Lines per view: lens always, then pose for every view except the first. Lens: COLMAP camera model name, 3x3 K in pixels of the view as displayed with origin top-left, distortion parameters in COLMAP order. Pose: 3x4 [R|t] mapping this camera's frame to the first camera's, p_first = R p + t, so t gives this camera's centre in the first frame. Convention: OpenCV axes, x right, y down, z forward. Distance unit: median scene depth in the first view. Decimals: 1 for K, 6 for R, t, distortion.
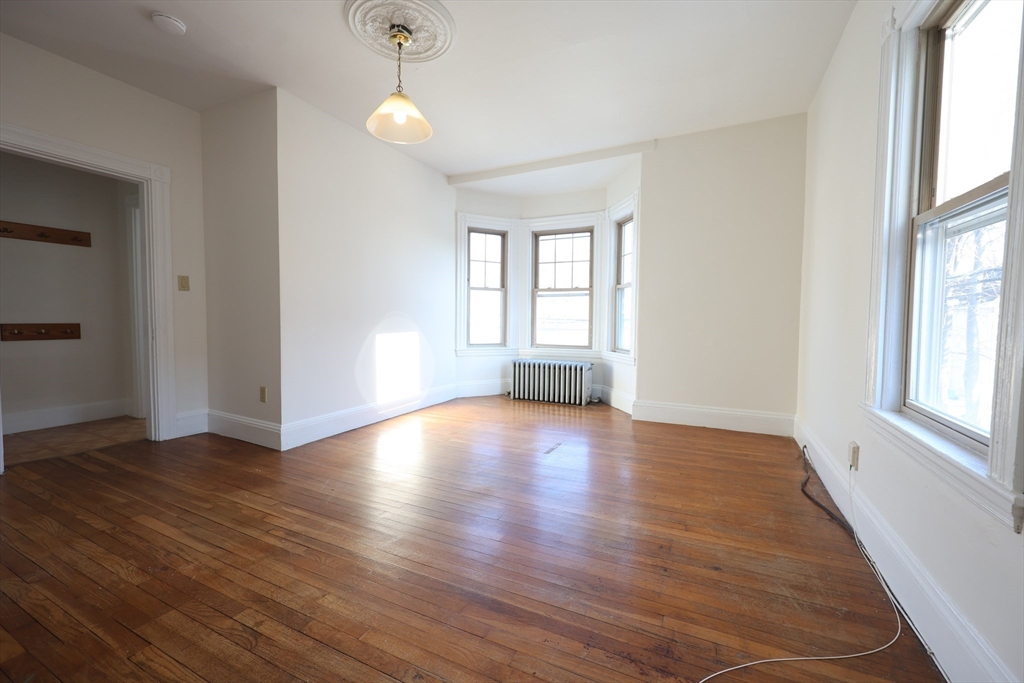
lens RADIAL K [[404.6, 0, 513.6], [0, 404.6, 337.2], [0, 0, 1]] dist [-0.002683, 0.000444]
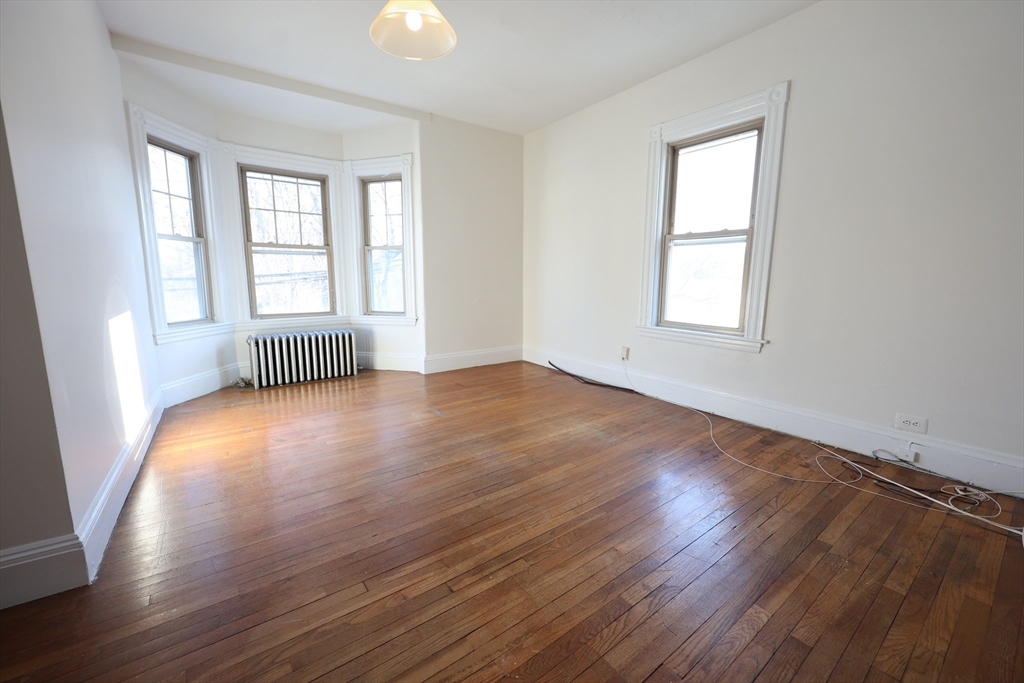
lens RADIAL K [[404.6, 0, 513.6], [0, 404.6, 337.2], [0, 0, 1]] dist [-0.002683, 0.000444]
pose [[0.469821, -0.134018, 0.872529, -0.454434], [0.040849, 0.990650, 0.130165, -0.024944], [-0.881816, -0.025513, 0.470903, 0.230559]]
